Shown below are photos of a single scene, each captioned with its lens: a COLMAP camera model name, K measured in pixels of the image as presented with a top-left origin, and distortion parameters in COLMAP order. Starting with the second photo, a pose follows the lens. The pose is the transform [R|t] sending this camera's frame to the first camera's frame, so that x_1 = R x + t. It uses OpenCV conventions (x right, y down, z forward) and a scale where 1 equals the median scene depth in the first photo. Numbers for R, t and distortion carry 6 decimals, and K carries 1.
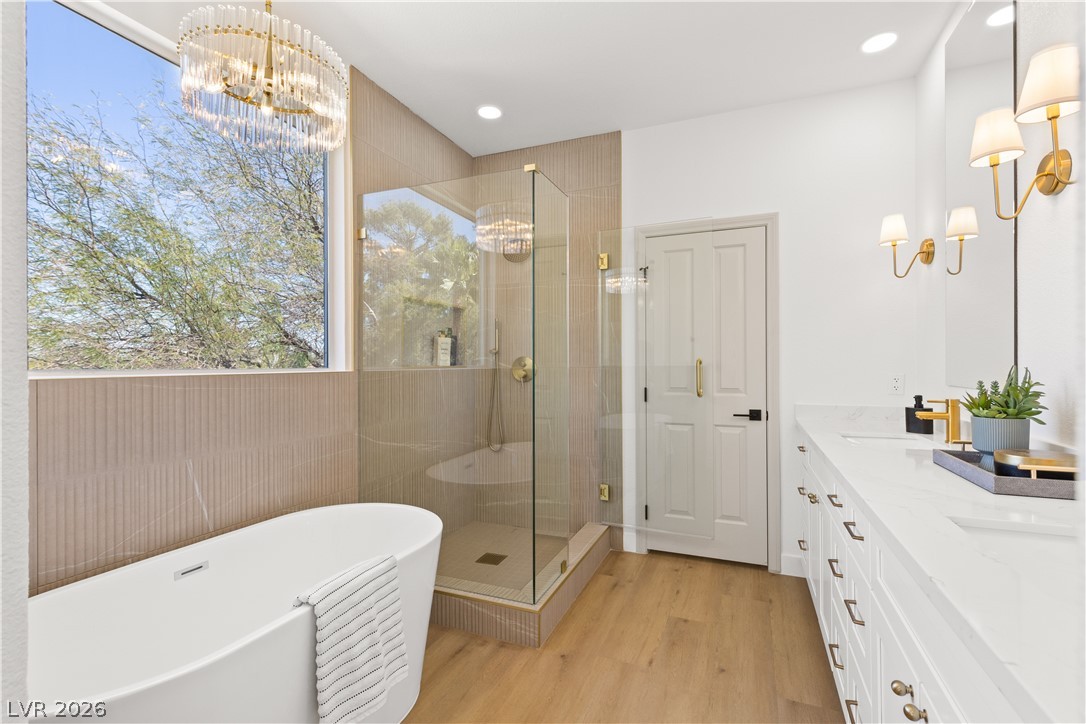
lens RADIAL K [[488.6, 0, 548.8], [0, 488.6, 362.7], [0, 0, 1]] dist [-0.002448, -0.001194]
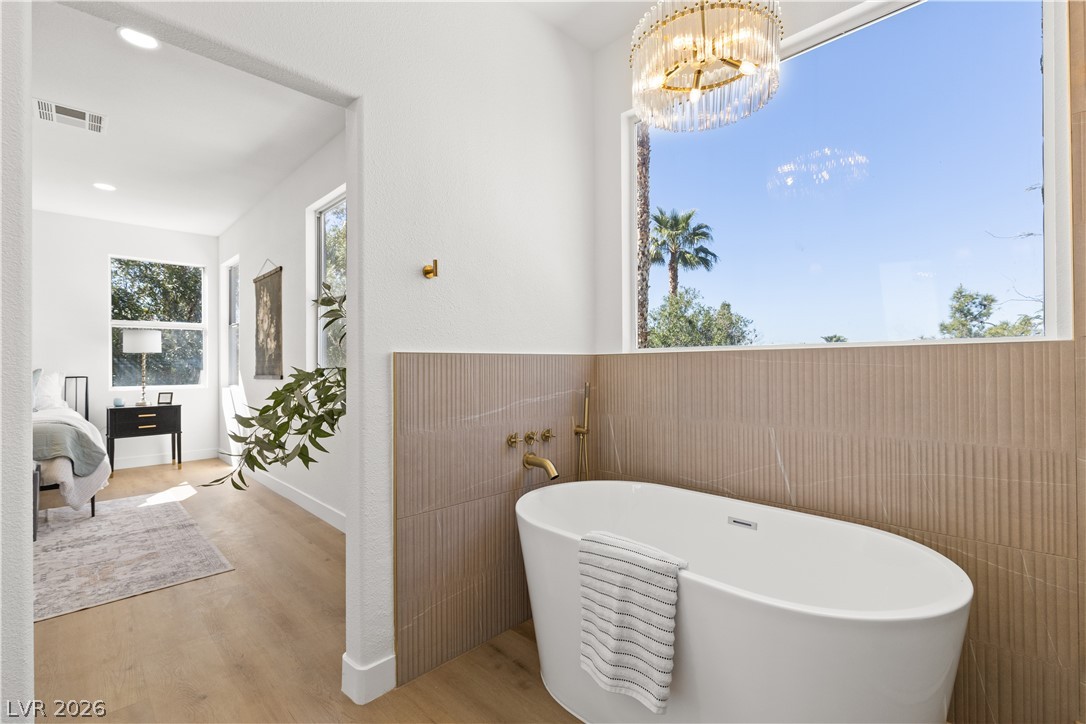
lens RADIAL K [[488.6, 0, 548.8], [0, 488.6, 362.7], [0, 0, 1]] dist [-0.002448, -0.001194]
pose [[-0.390760, 0.006538, -0.920470, 0.435555], [0.013349, 0.999910, 0.001436, 0.047539], [0.920396, -0.011726, -0.390812, 0.963056]]
